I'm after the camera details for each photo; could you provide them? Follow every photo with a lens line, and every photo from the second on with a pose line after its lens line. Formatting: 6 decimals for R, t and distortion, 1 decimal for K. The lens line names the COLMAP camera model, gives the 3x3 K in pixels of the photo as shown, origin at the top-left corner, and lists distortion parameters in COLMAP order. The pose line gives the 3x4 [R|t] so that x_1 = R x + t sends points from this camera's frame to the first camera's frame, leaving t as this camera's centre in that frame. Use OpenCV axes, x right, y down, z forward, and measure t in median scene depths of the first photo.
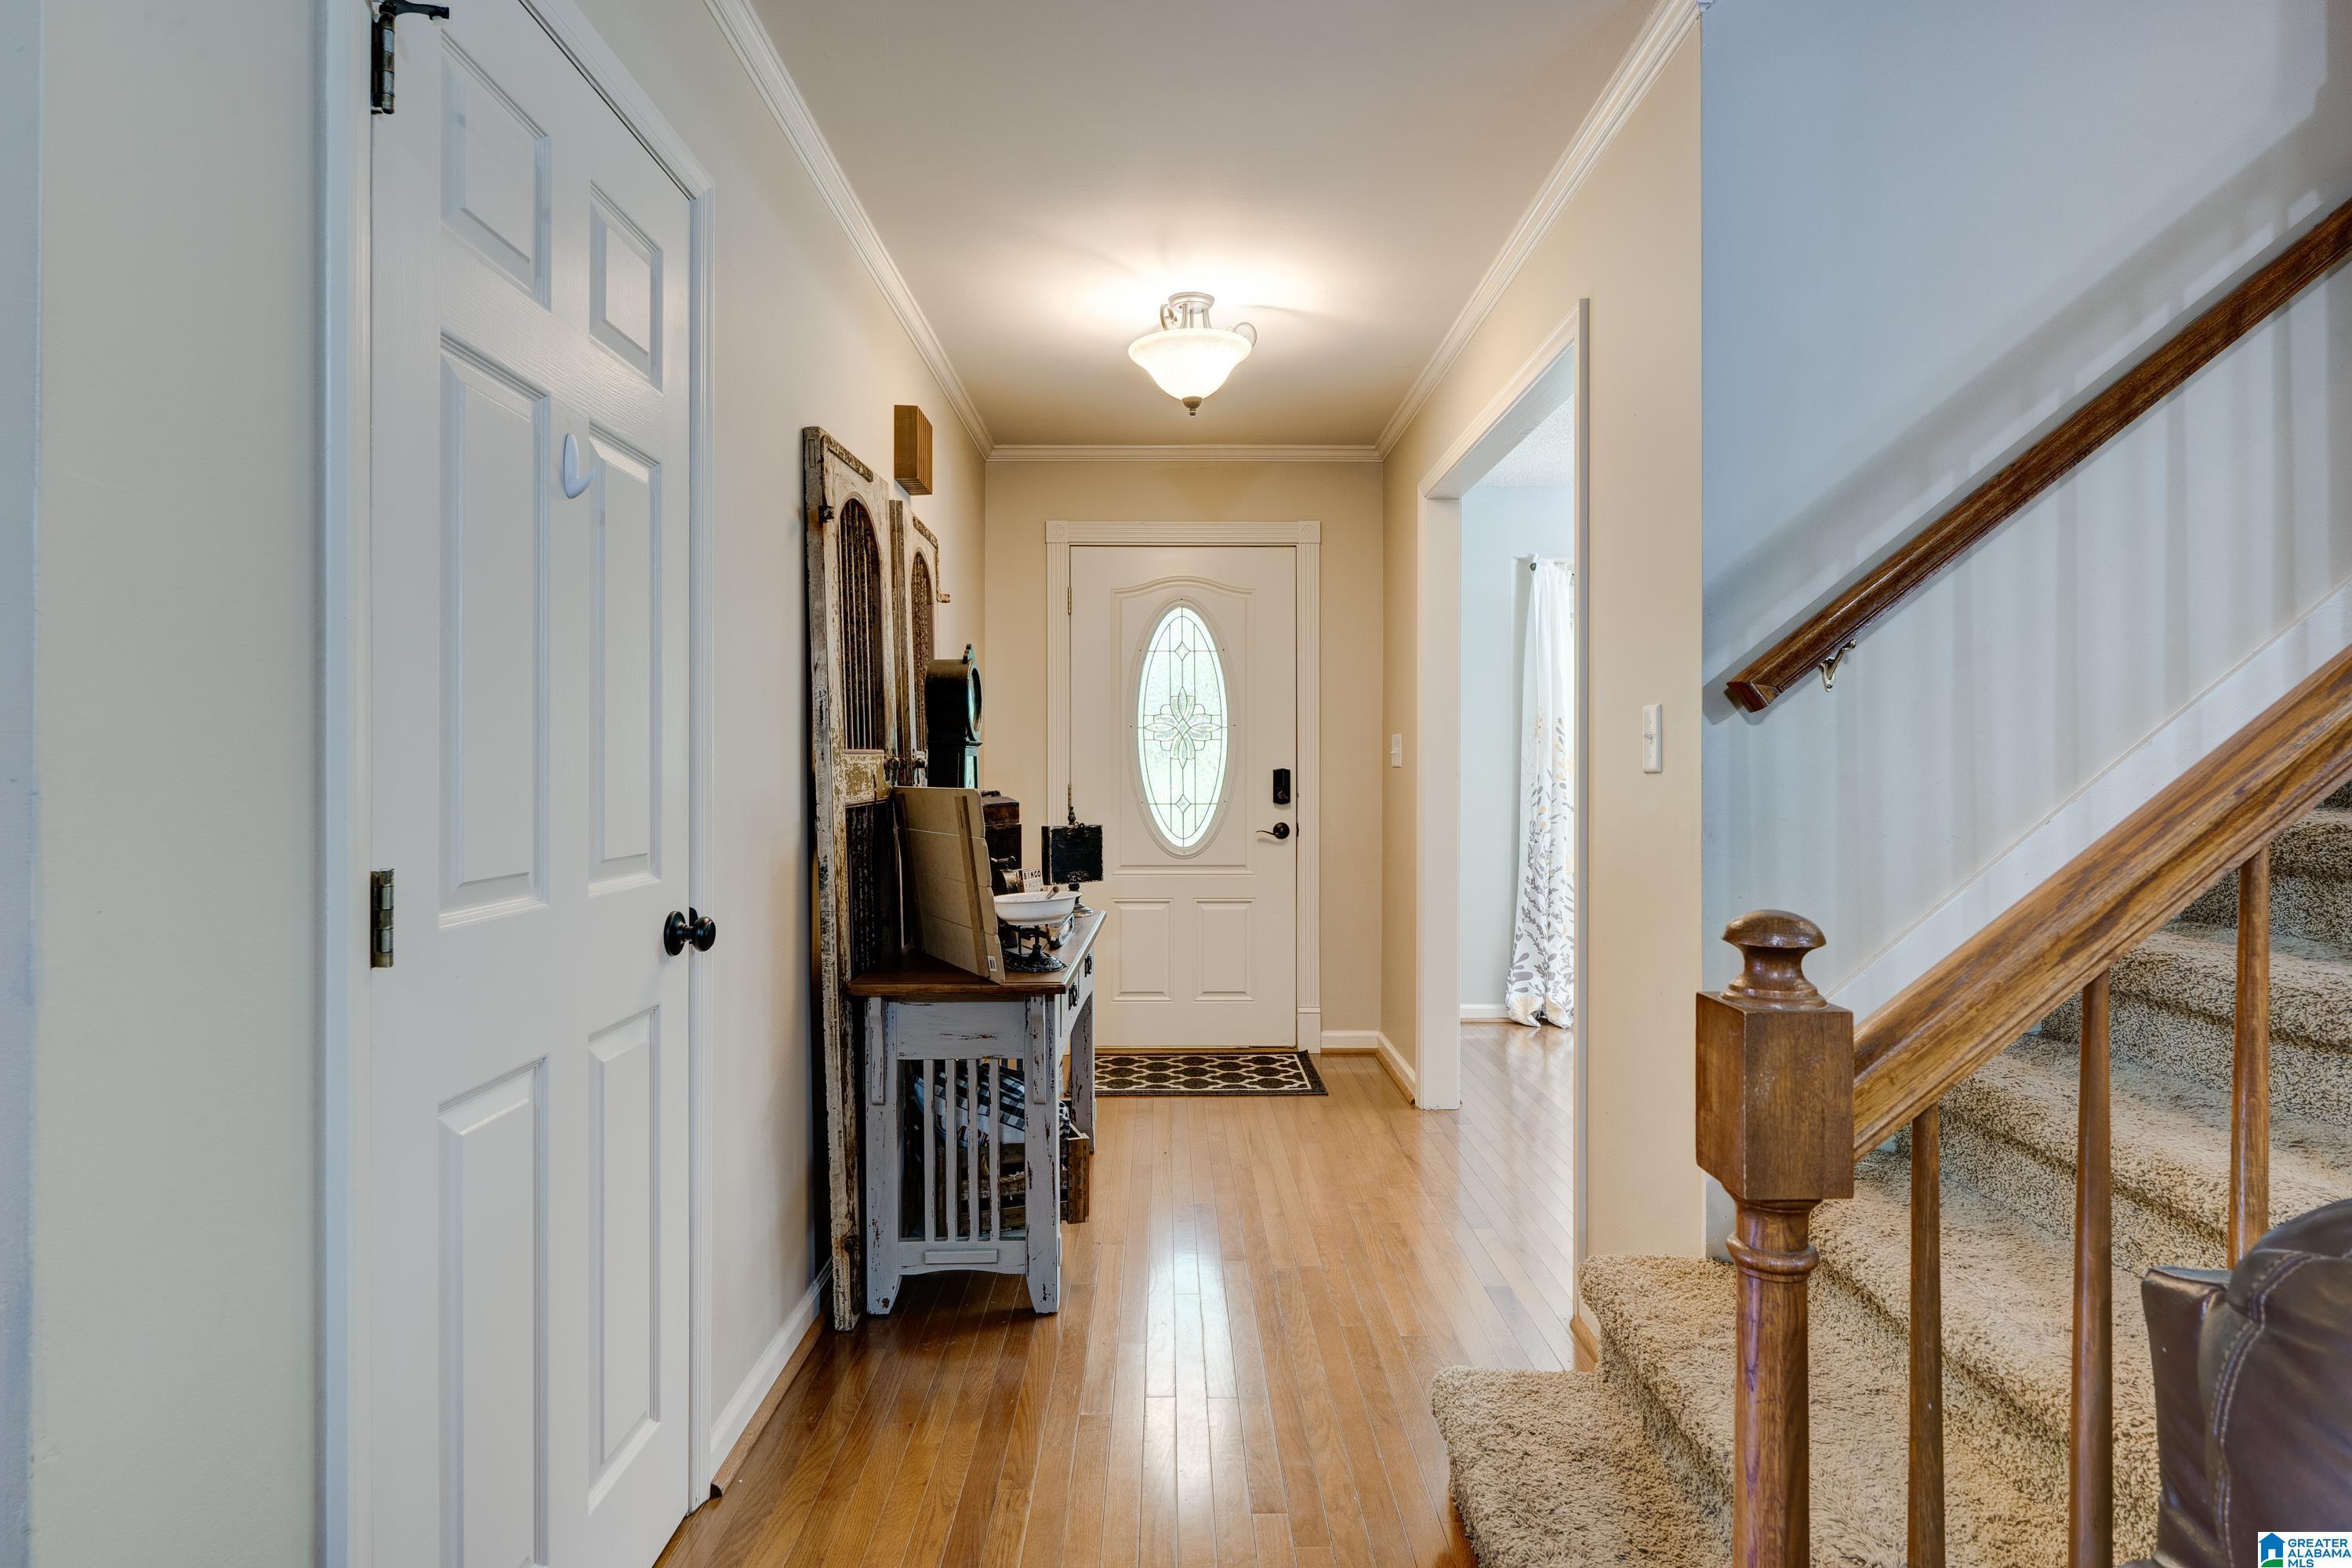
lens RADIAL K [[1246.0, 0, 1176.0], [0, 1246.0, 784.0], [0, 0, 1]] dist [-0.000409, -0.000024]
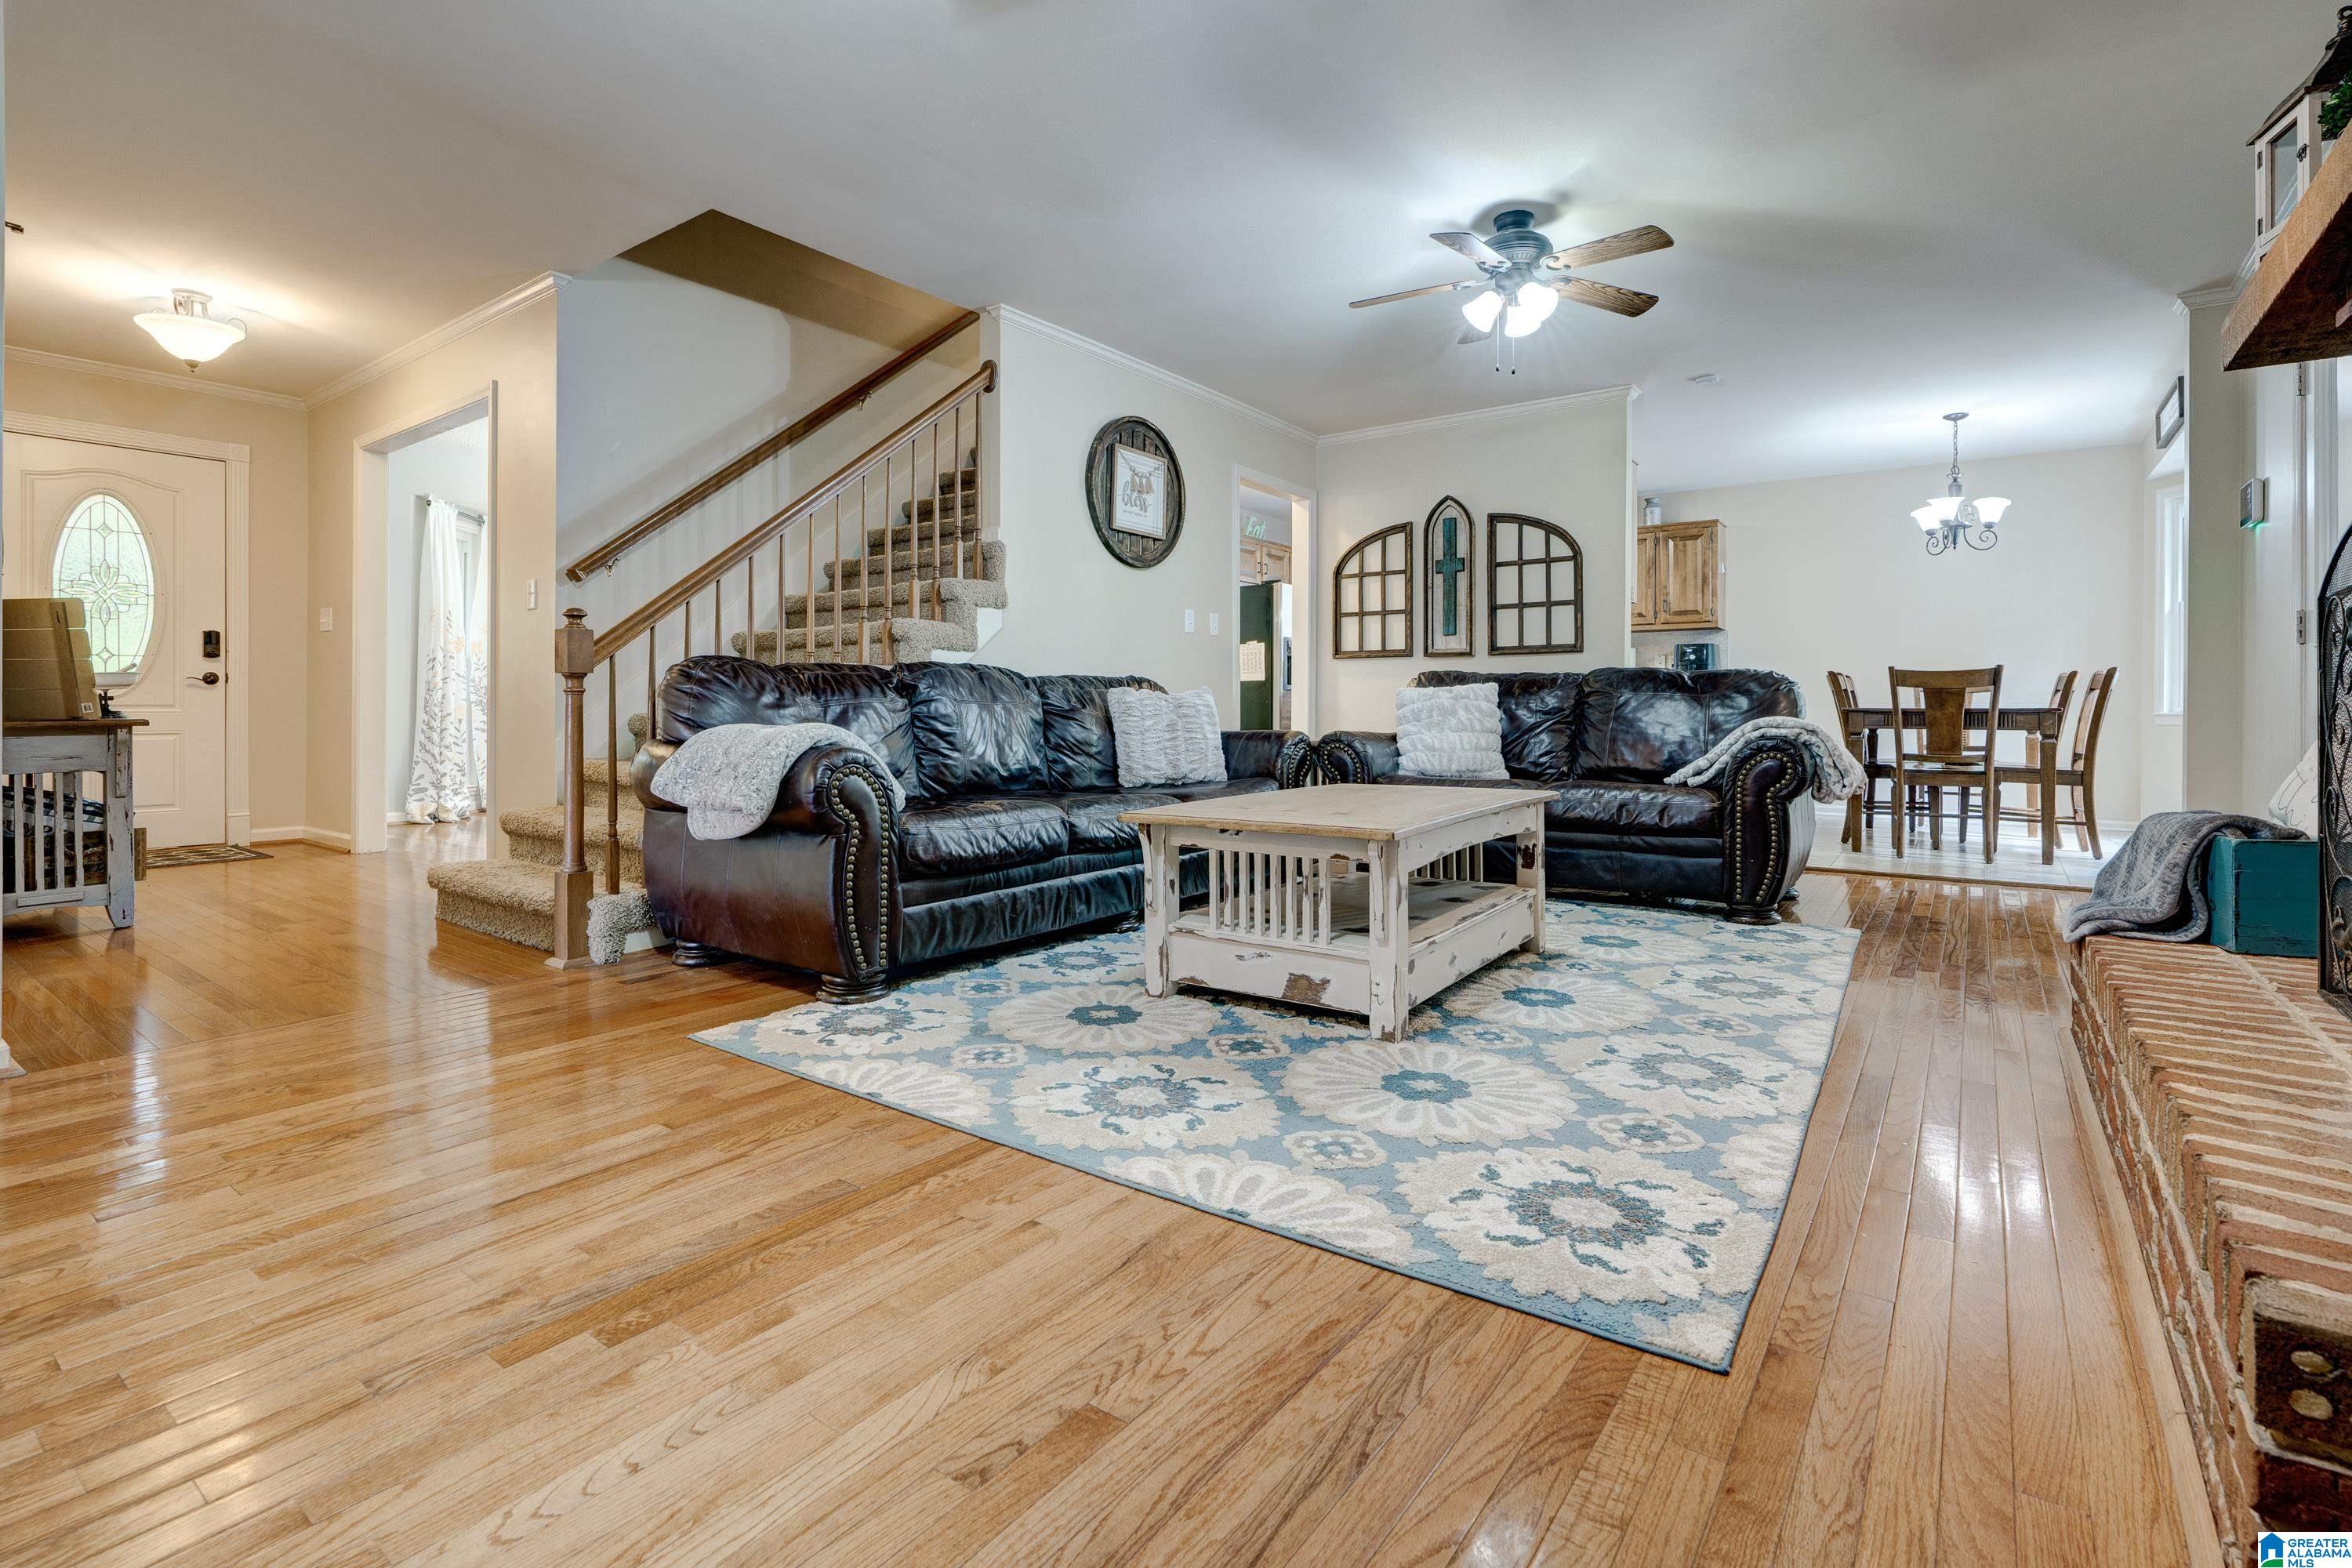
lens RADIAL K [[1086.3, 0, 1168.4], [0, 1086.3, 699.2], [0, 0, 1]] dist [-0.001862, -0.000440]
pose [[0.608327, 0.003438, 0.793679, -0.203991], [0.006960, 0.999929, -0.009666, 0.076656], [-0.793656, 0.011403, 0.608260, -0.473978]]
